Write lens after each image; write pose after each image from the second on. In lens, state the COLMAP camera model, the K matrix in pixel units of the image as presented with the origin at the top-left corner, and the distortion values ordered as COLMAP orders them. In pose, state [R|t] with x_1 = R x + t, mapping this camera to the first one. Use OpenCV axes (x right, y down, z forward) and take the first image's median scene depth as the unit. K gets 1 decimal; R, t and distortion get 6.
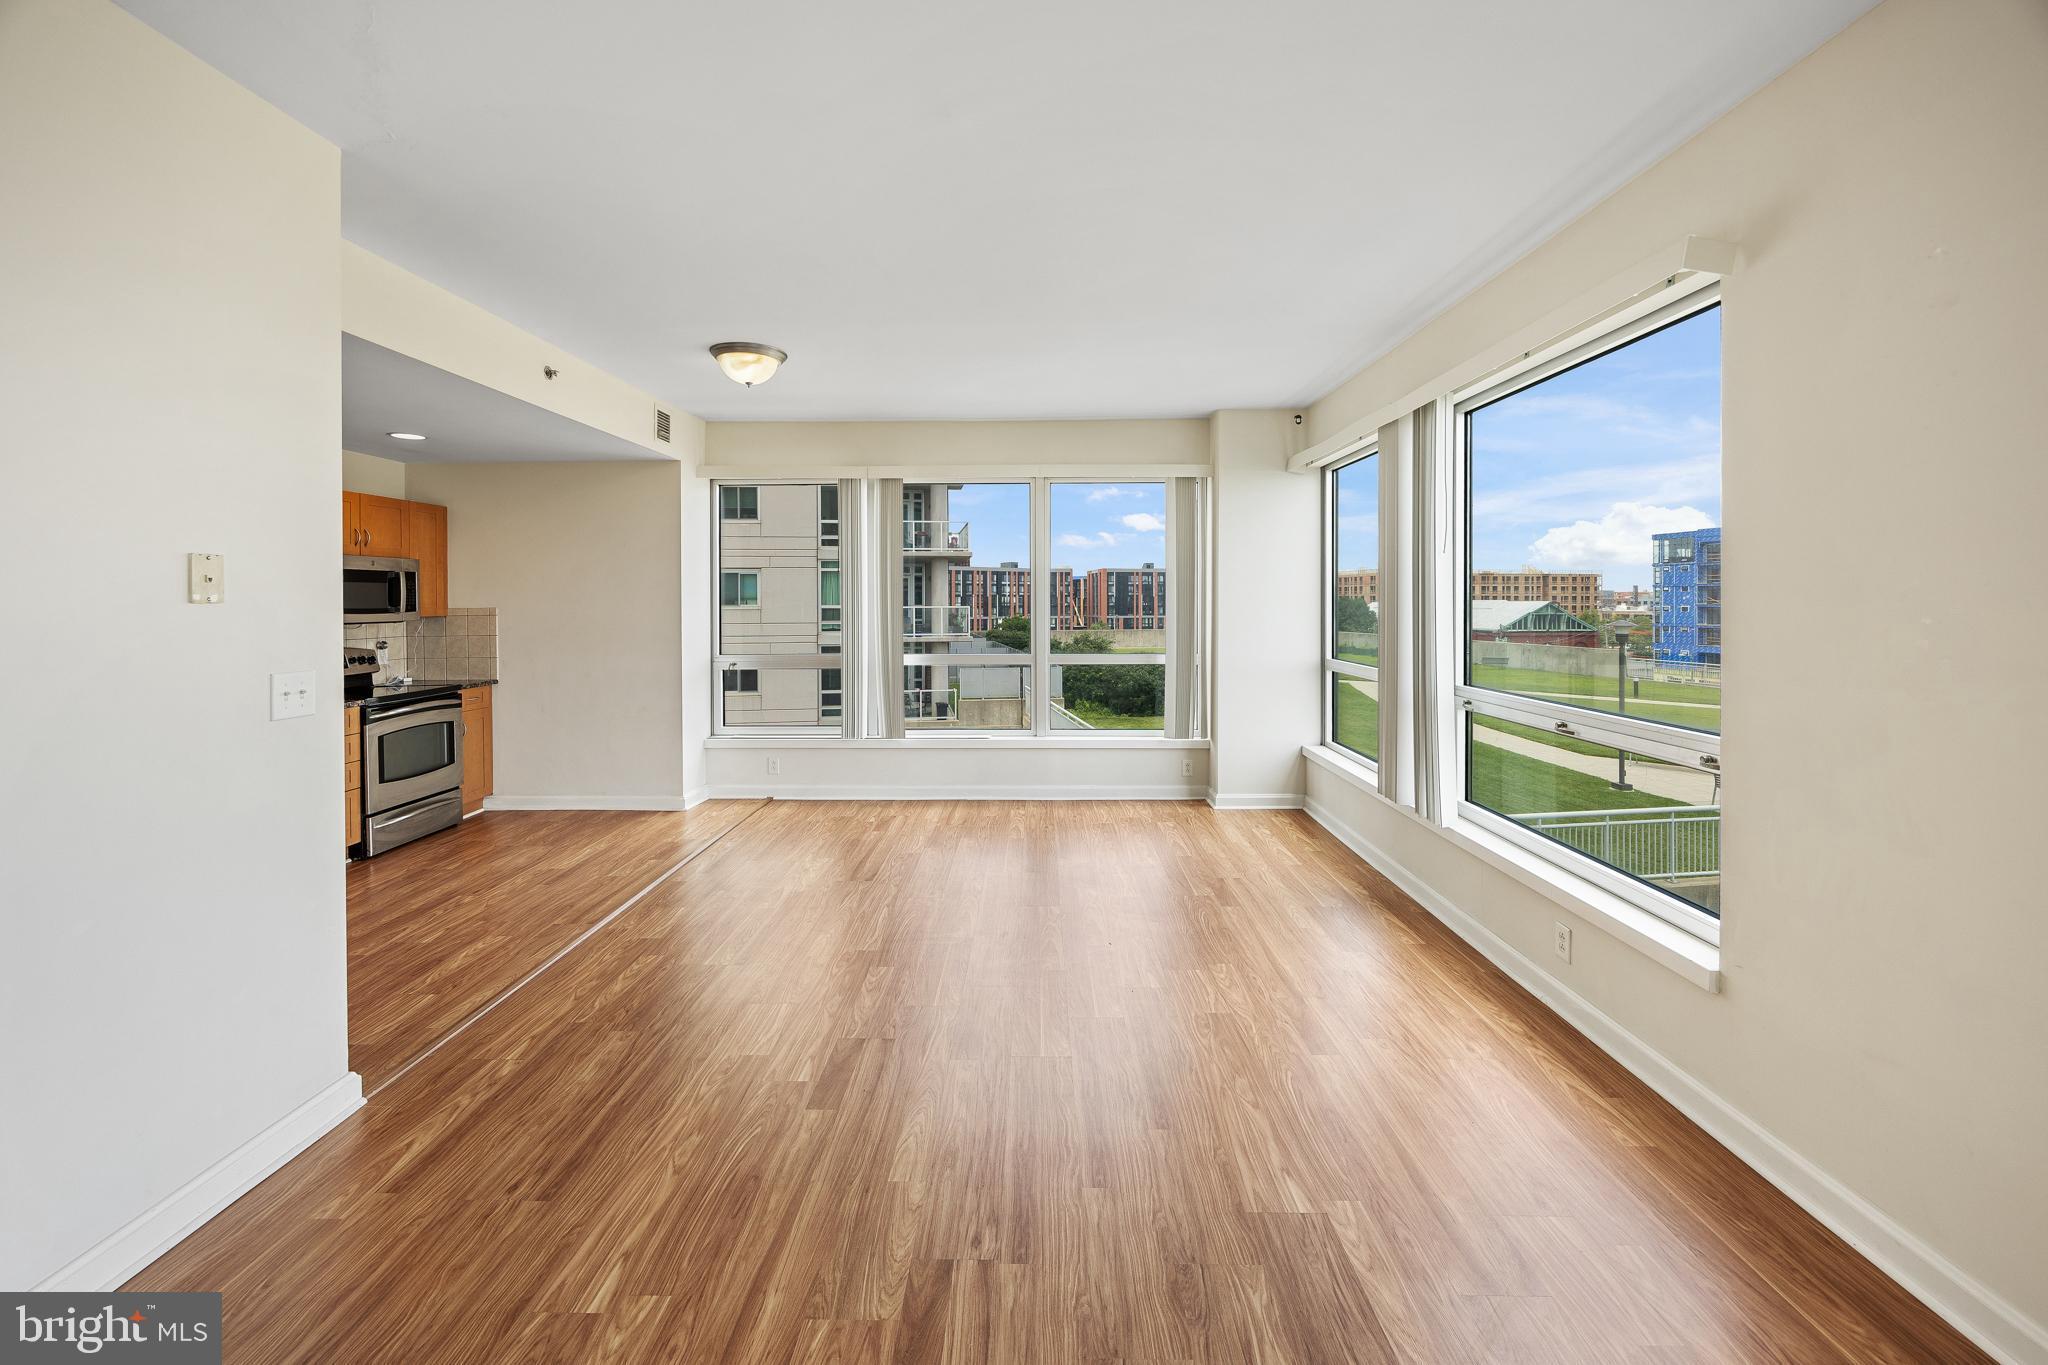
lens RADIAL K [[812.3, 0, 1029.2], [0, 812.3, 602.8], [0, 0, 1]] dist [-0.000773, 0.000234]
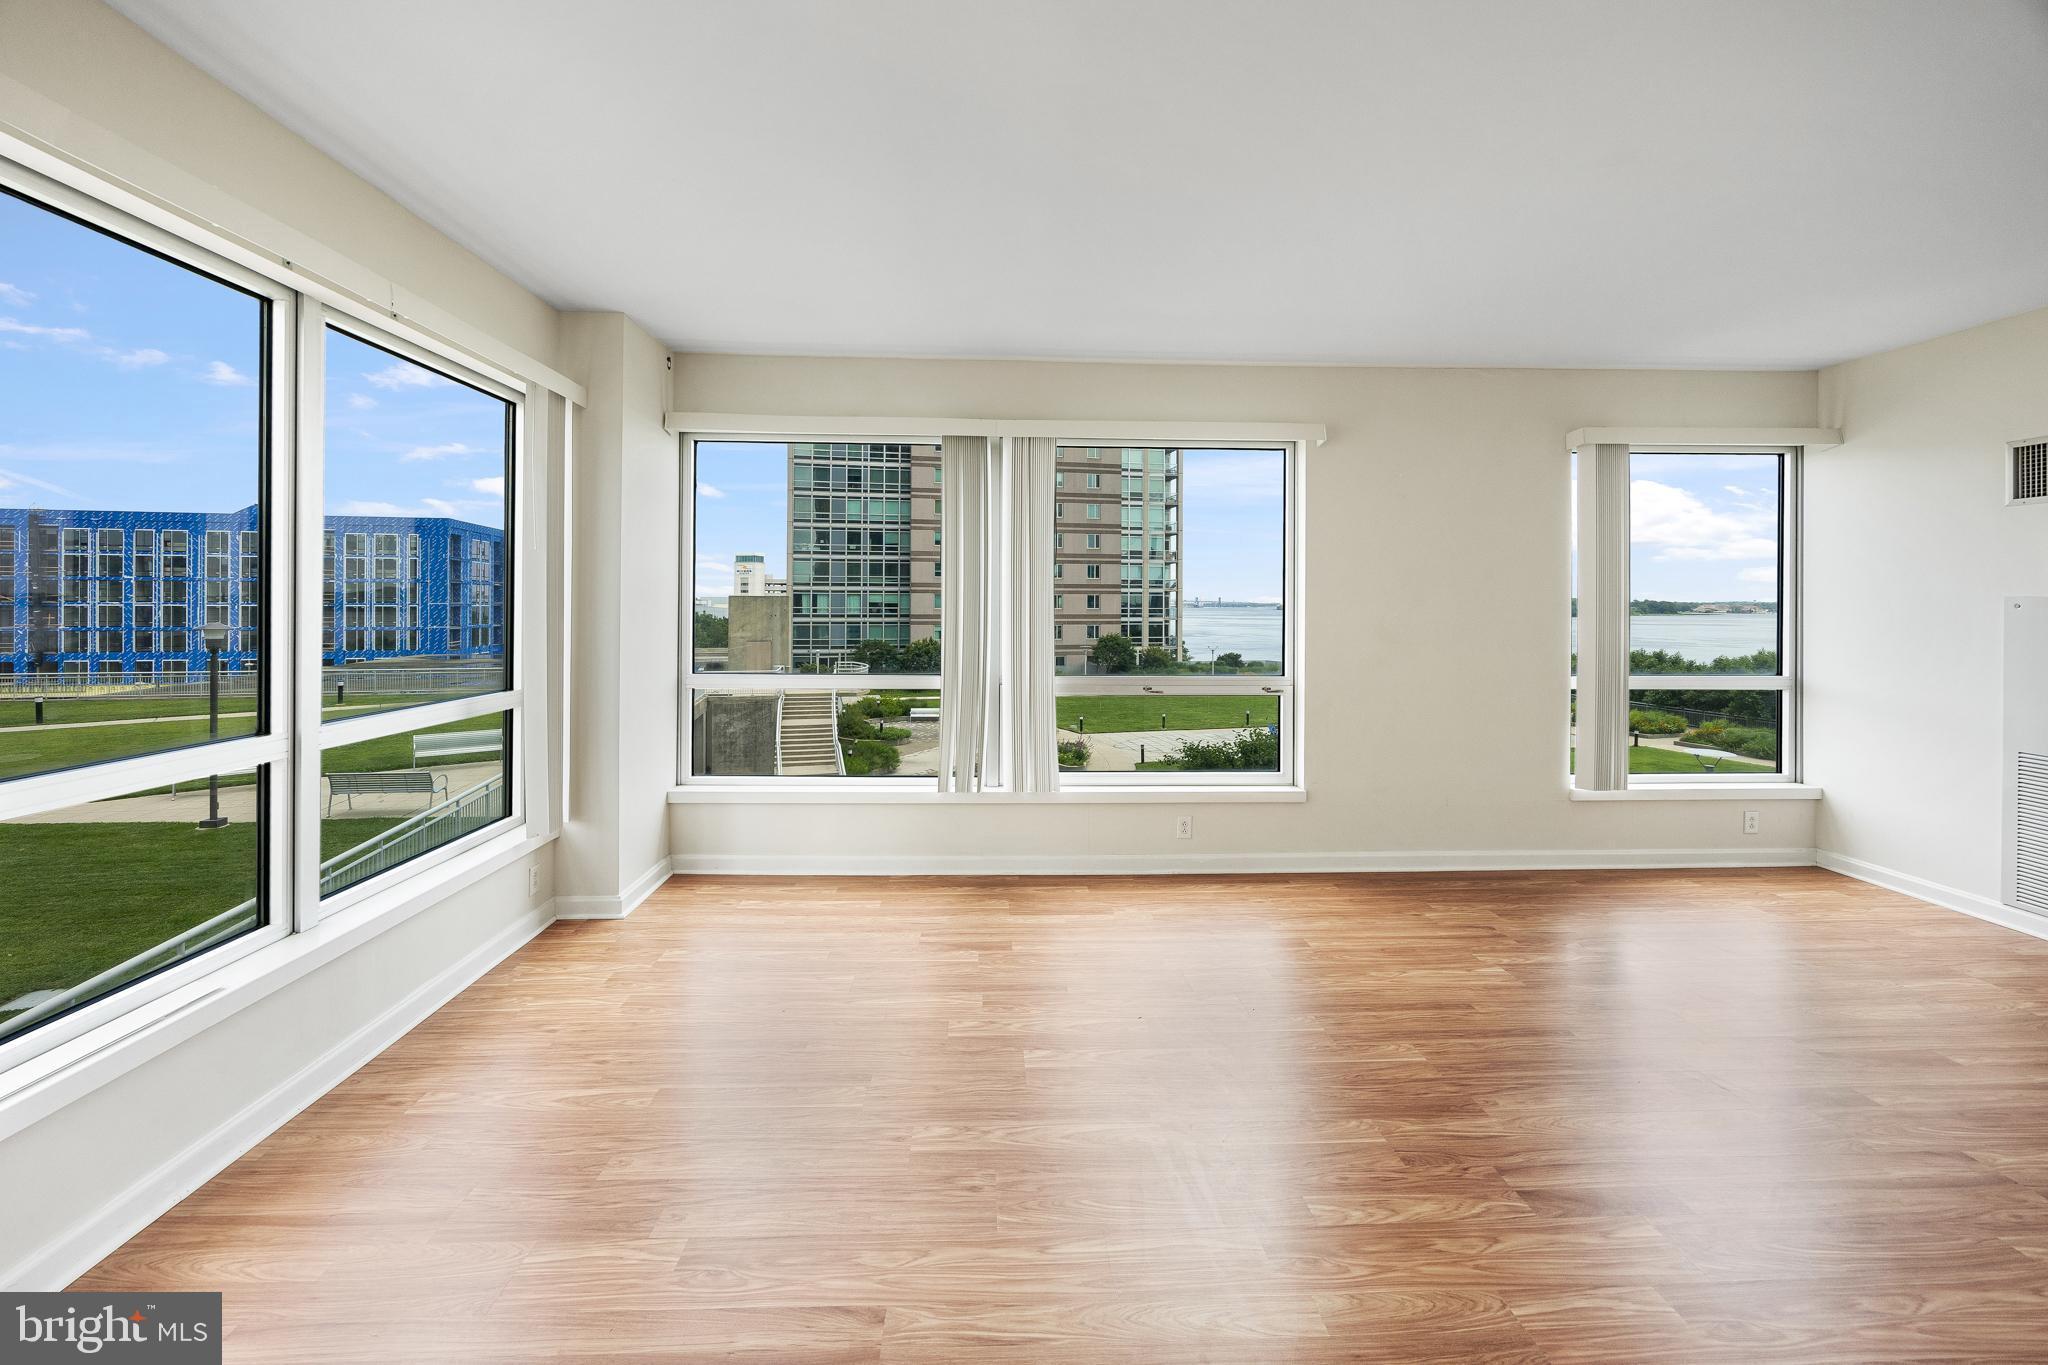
lens RADIAL K [[811.1, 0, 1015.5], [0, 811.1, 599.8], [0, 0, 1]] dist [-0.000981, 0.000558]
pose [[-0.045712, 0.004358, 0.998945, -0.950586], [-0.003032, 0.999985, -0.004501, -0.005449], [-0.998950, -0.003234, -0.045698, 1.527049]]
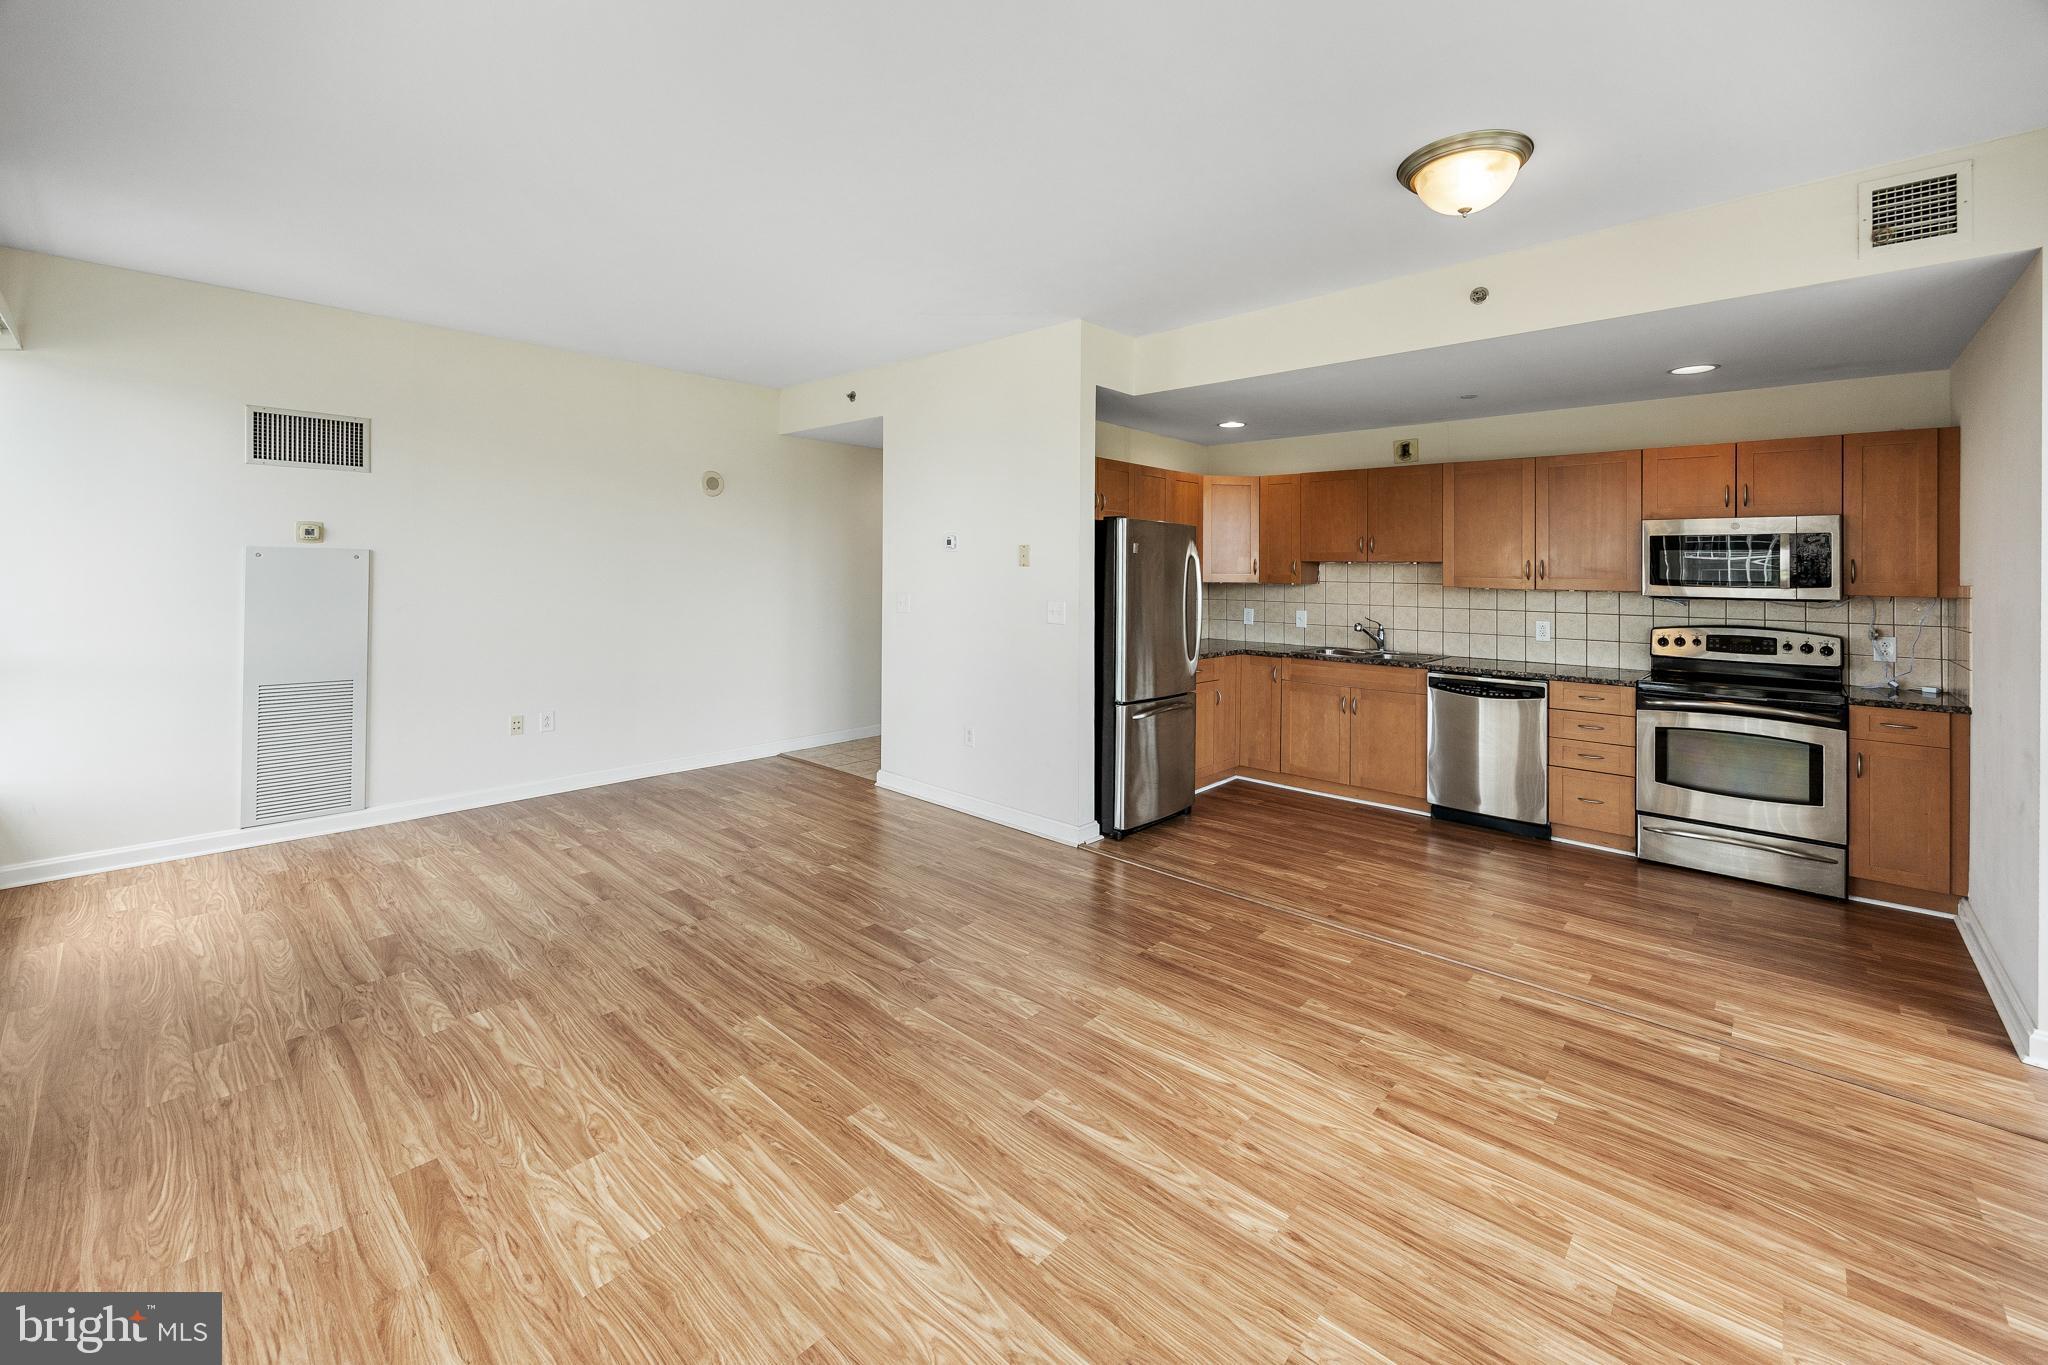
lens RADIAL K [[837.9, 0, 1025.4], [0, 837.9, 565.4], [0, 0, 1]] dist [-0.001933, 0.000490]
pose [[-0.673571, -0.006899, -0.739090, 0.552102], [-0.010759, 0.999942, 0.000472, -0.003111], [0.739044, 0.008270, -0.673606, 1.901881]]
